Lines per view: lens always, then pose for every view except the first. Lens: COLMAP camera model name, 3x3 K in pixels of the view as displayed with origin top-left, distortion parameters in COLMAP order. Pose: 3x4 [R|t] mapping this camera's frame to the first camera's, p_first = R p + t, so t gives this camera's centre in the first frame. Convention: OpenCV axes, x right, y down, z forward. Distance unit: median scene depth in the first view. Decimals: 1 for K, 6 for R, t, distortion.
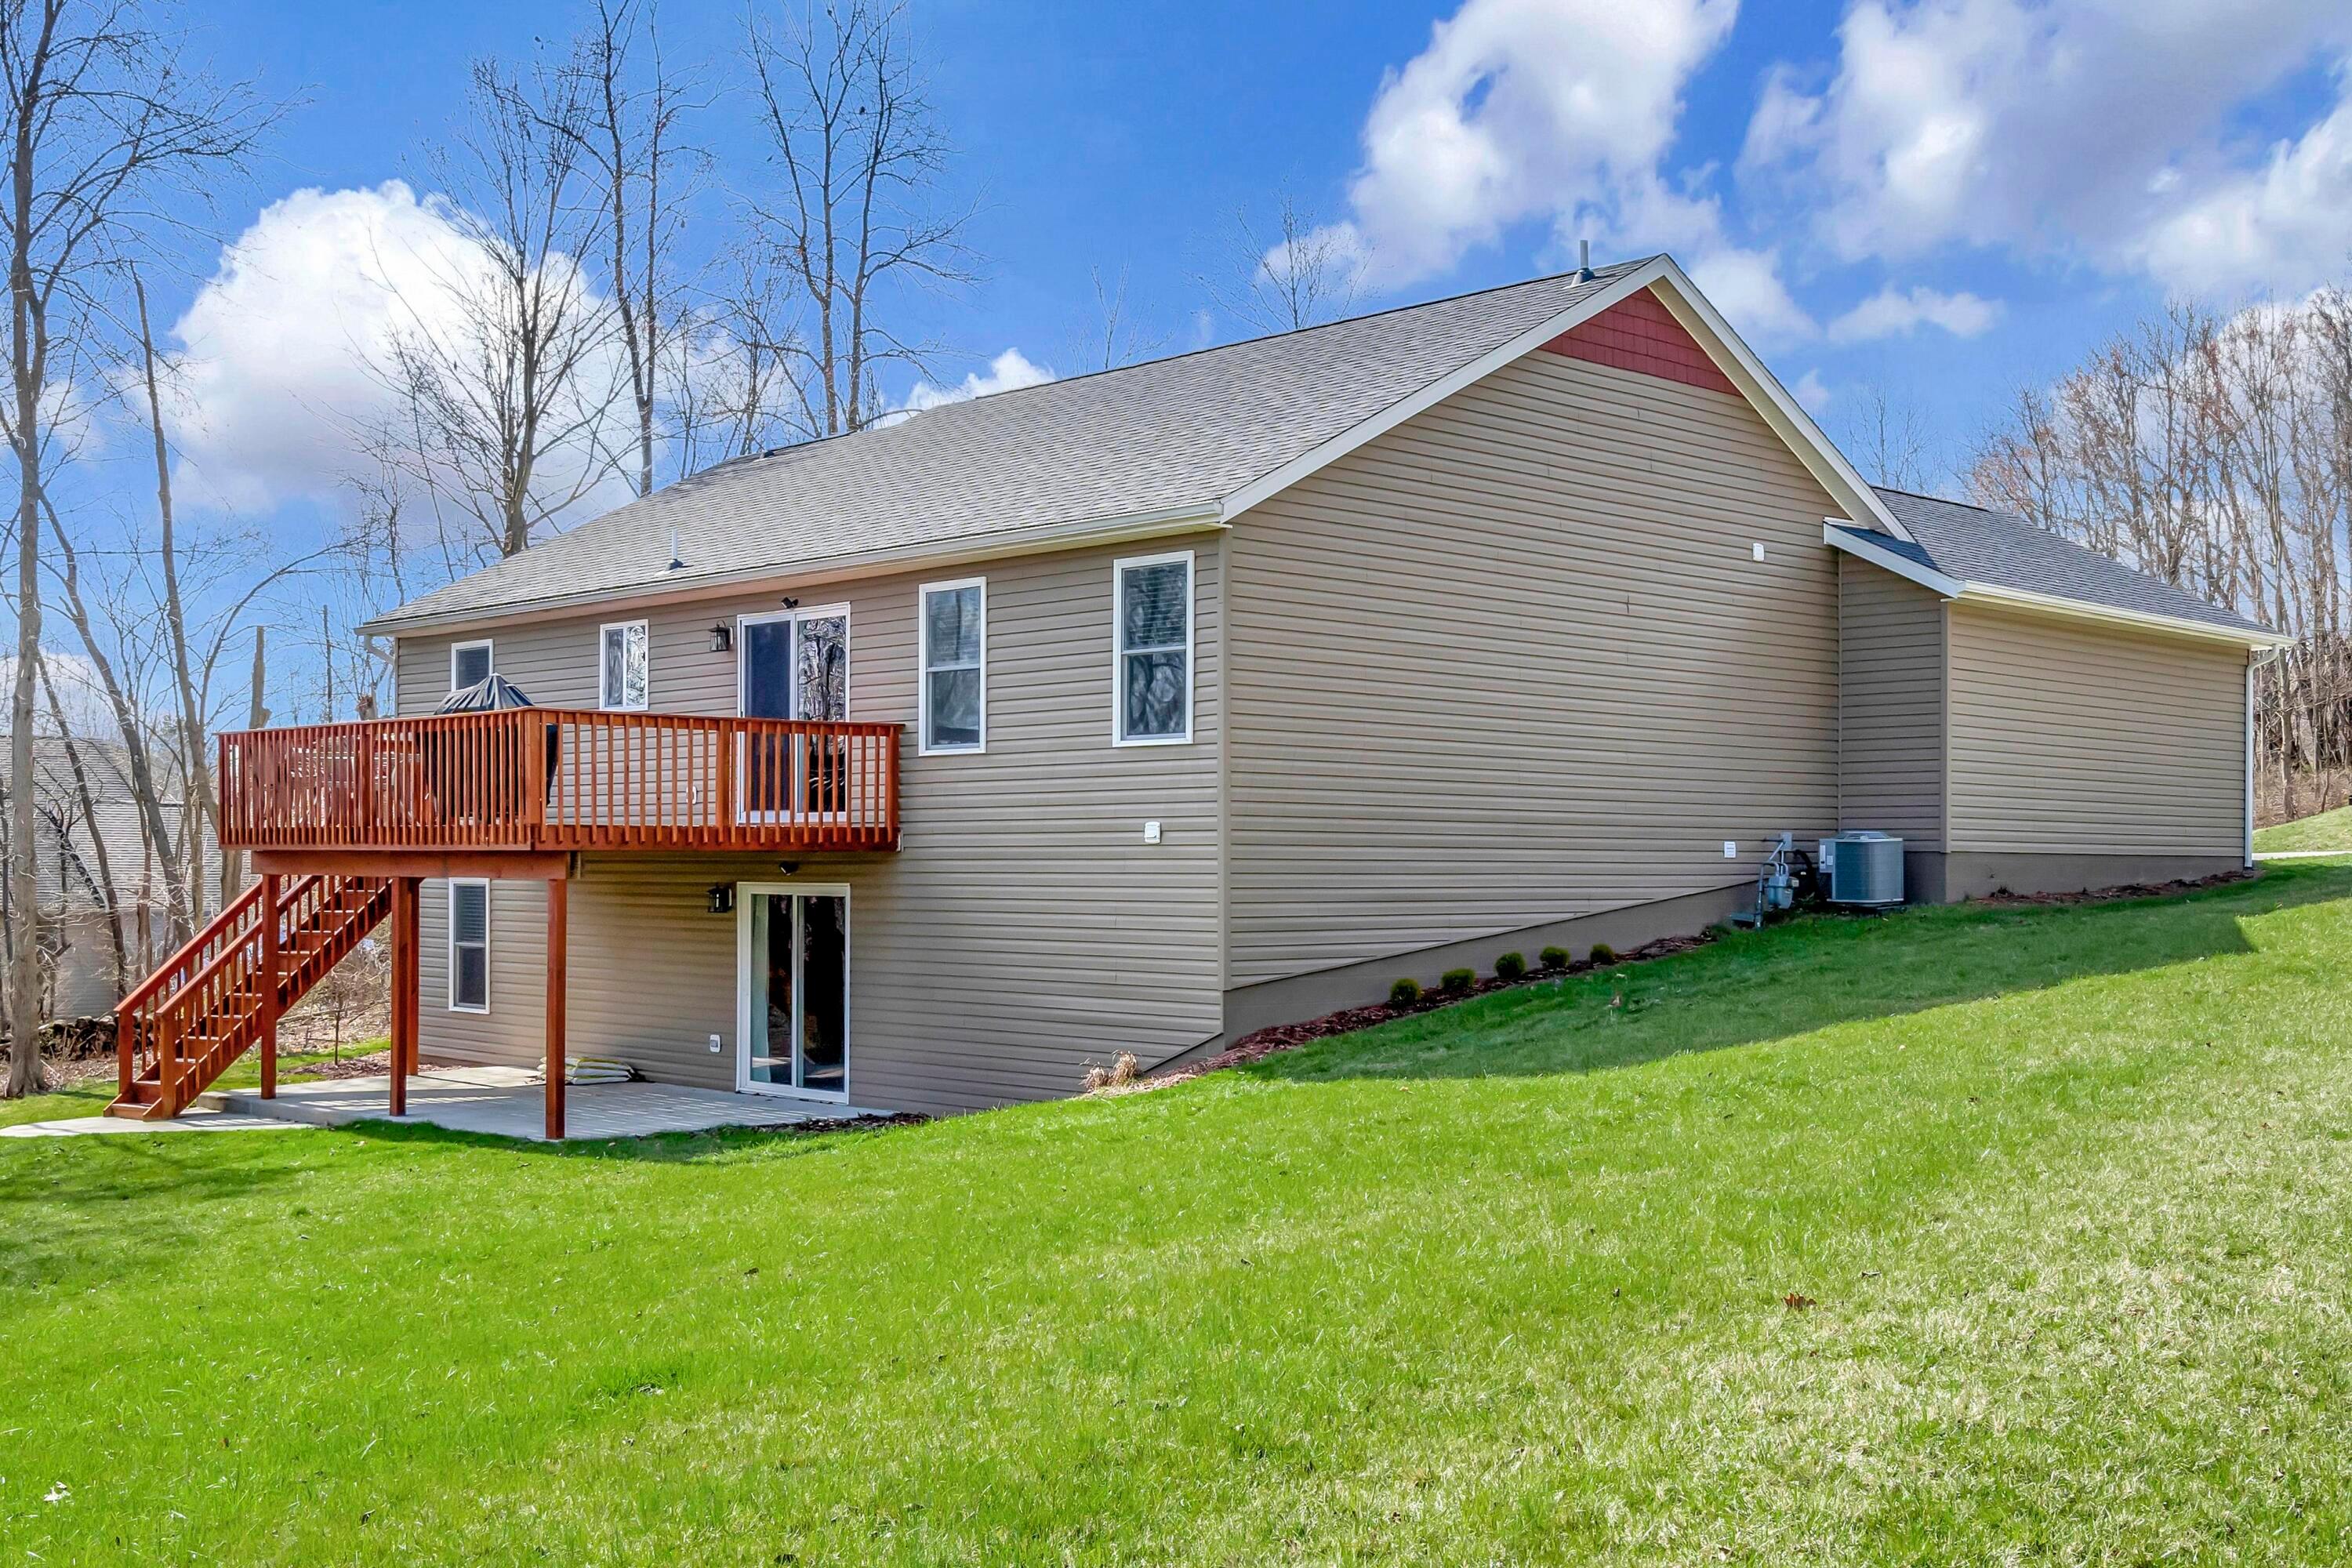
lens RADIAL K [[2415.3, 0, 1185.6], [0, 2415.3, 794.7], [0, 0, 1]] dist [0.007407, 0.000000]
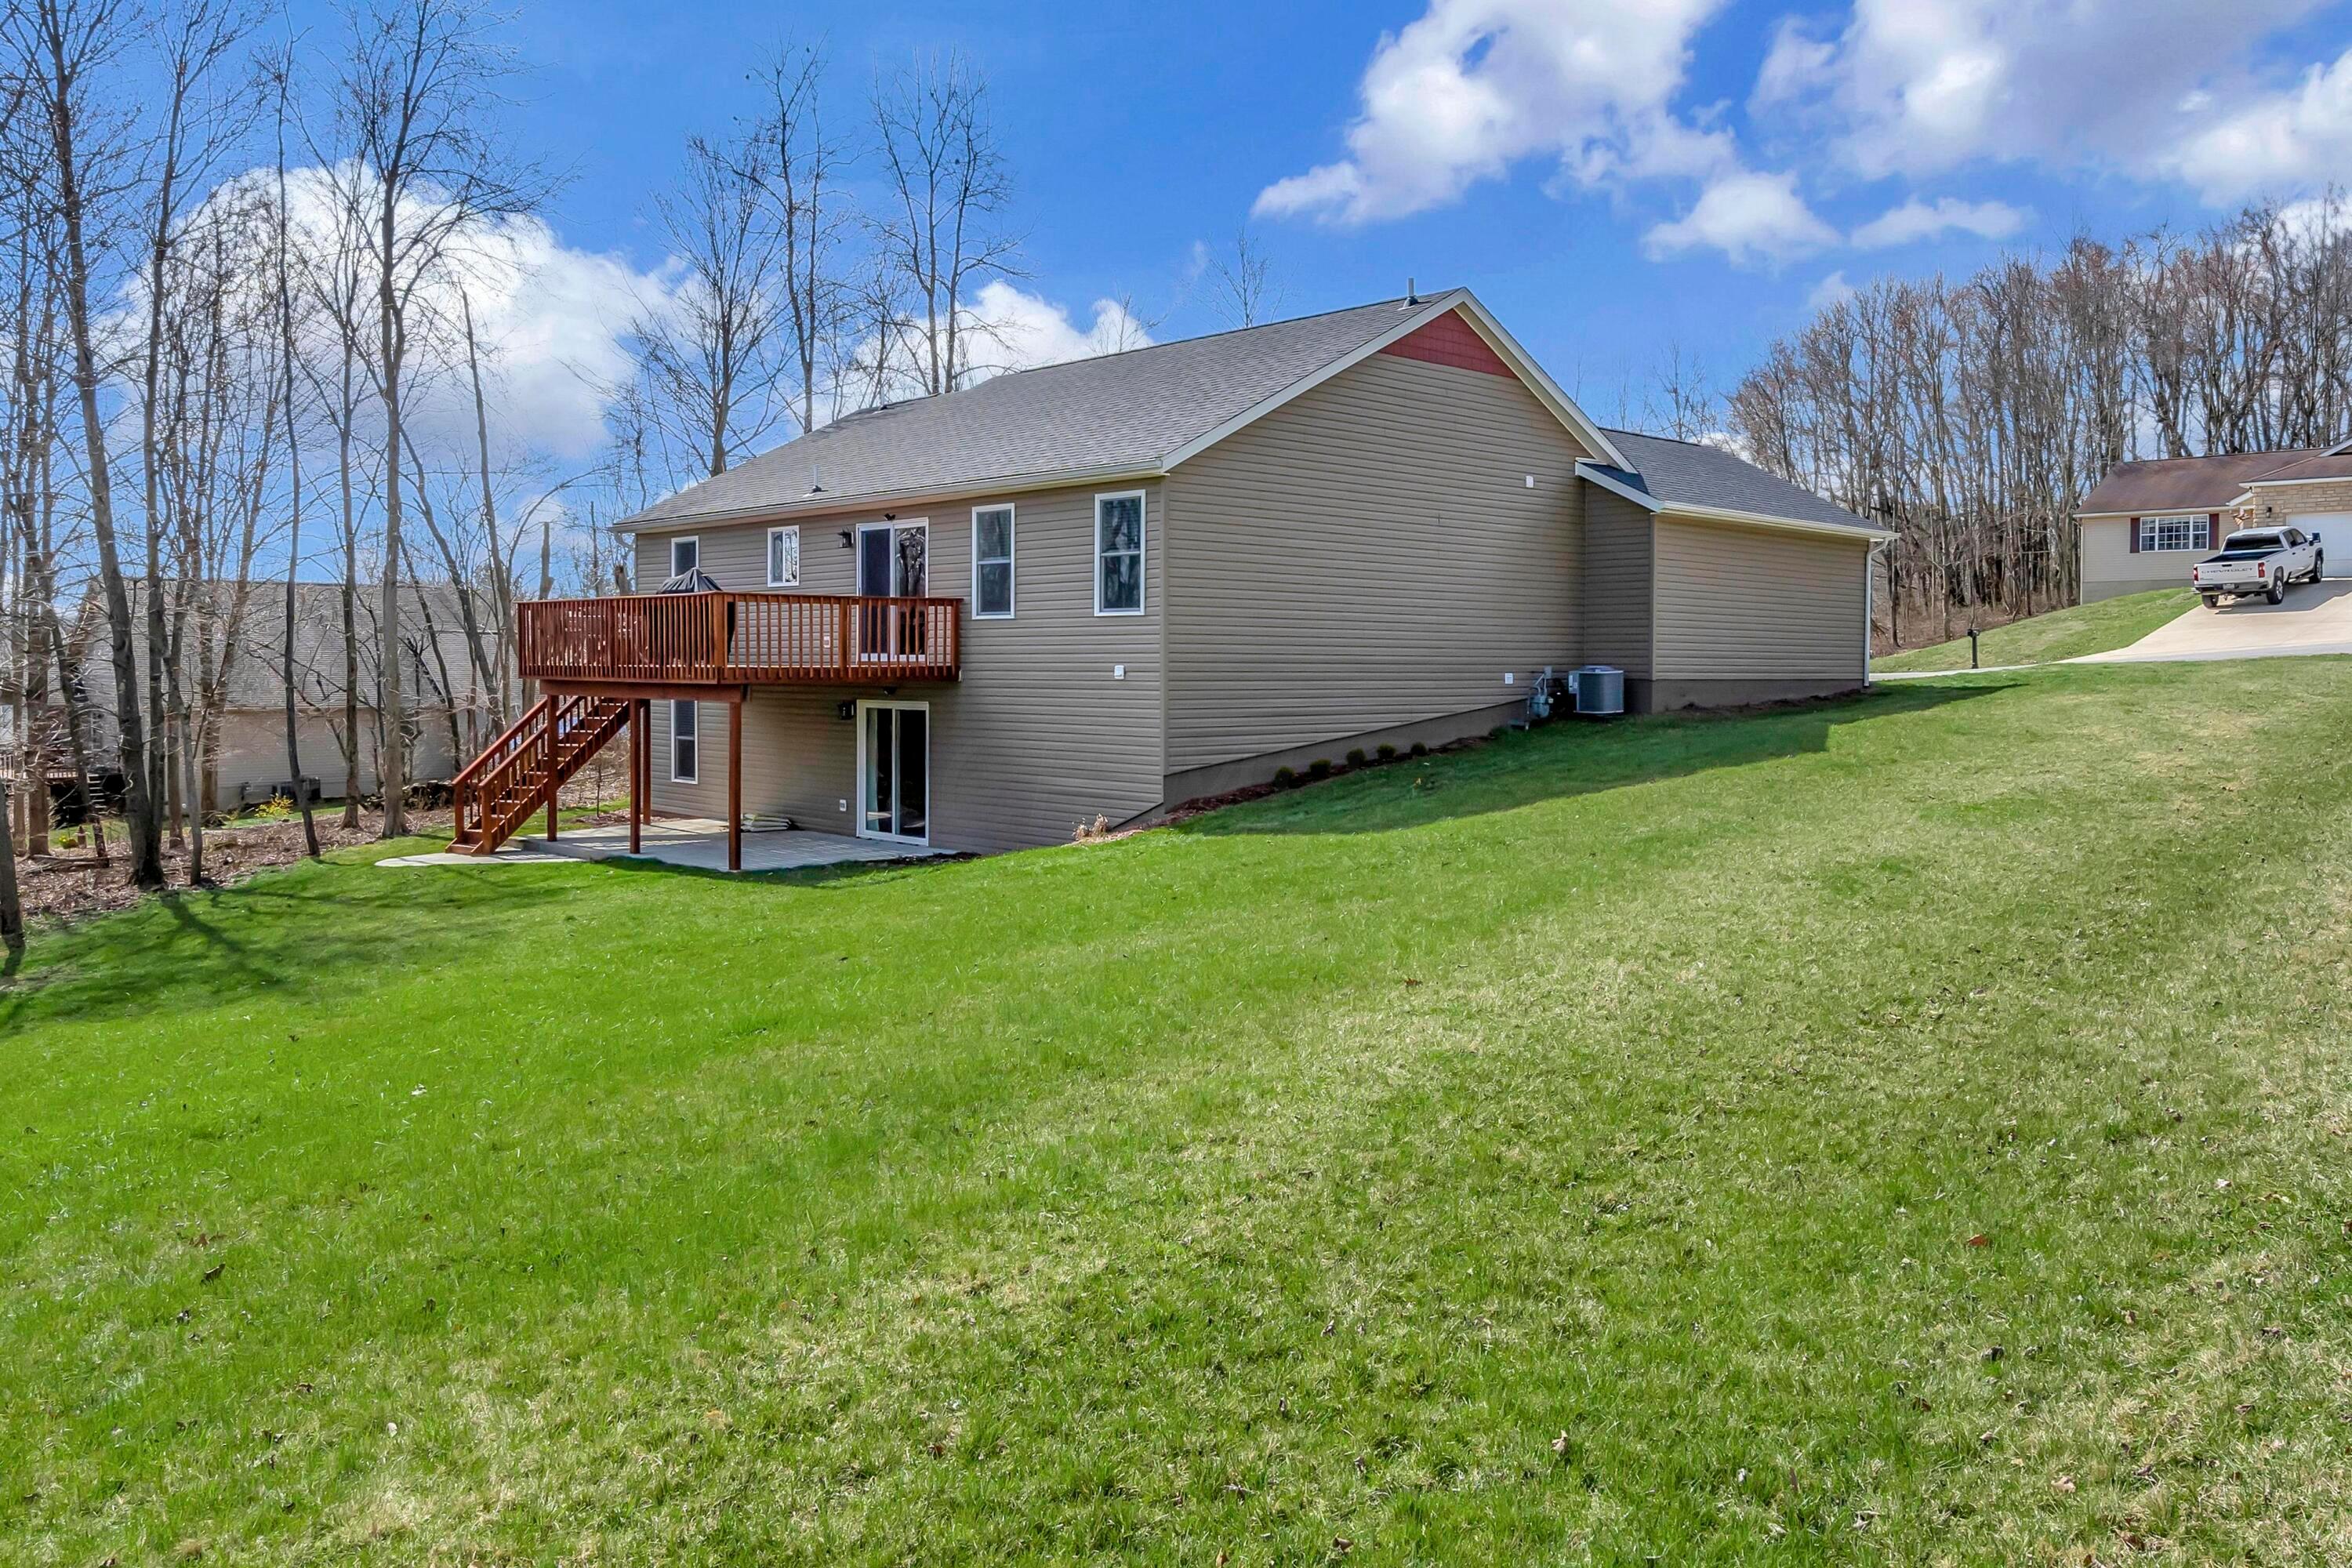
lens RADIAL K [[1700.8, 0, 1186.3], [0, 1700.8, 643.3], [0, 0, 1]] dist [-0.004995, 0.001734]
pose [[0.999956, -0.000450, -0.009370, 0.032147], [0.000607, 0.999858, 0.016826, -0.017337], [0.009362, -0.016831, 0.999815, -0.069557]]
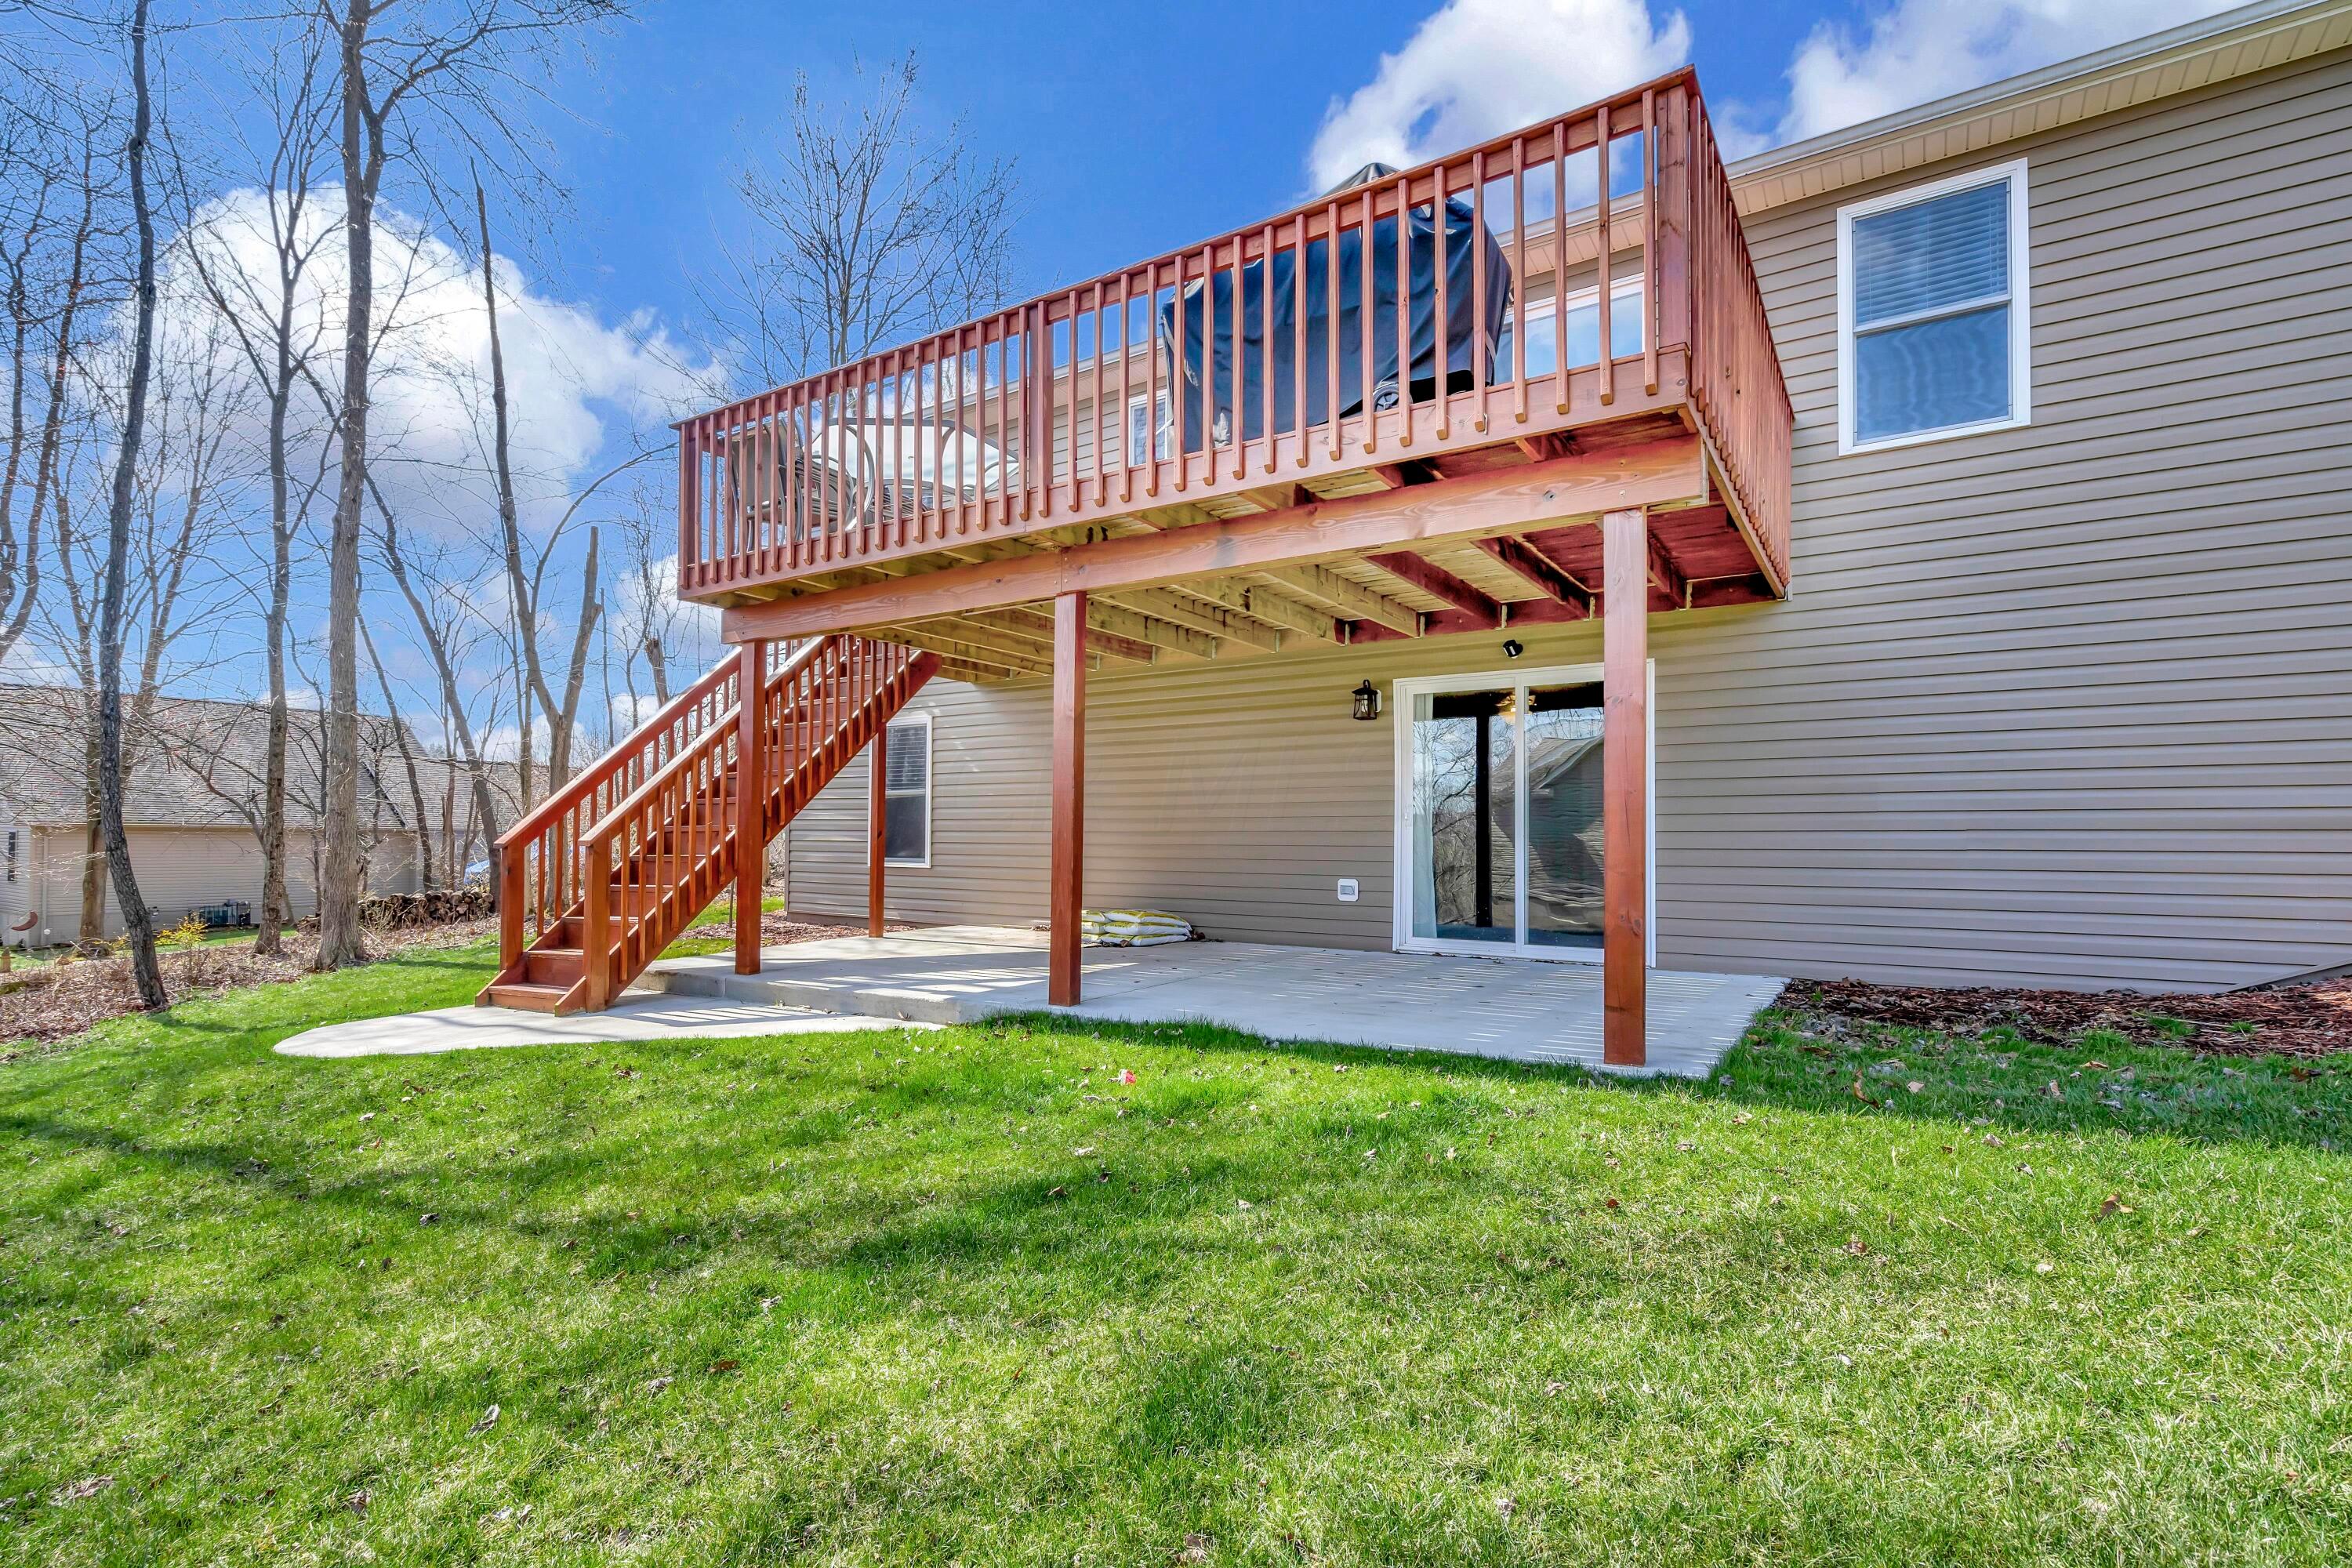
lens RADIAL K [[1078.2, 0, 1169.3], [0, 1078.2, 796.0], [0, 0, 1]] dist [-0.002889, 0.000841]
pose [[0.978269, 0.014608, 0.206827, -0.325963], [-0.011518, 0.999803, -0.016137, 0.079735], [-0.207022, 0.013404, 0.978245, 0.678742]]
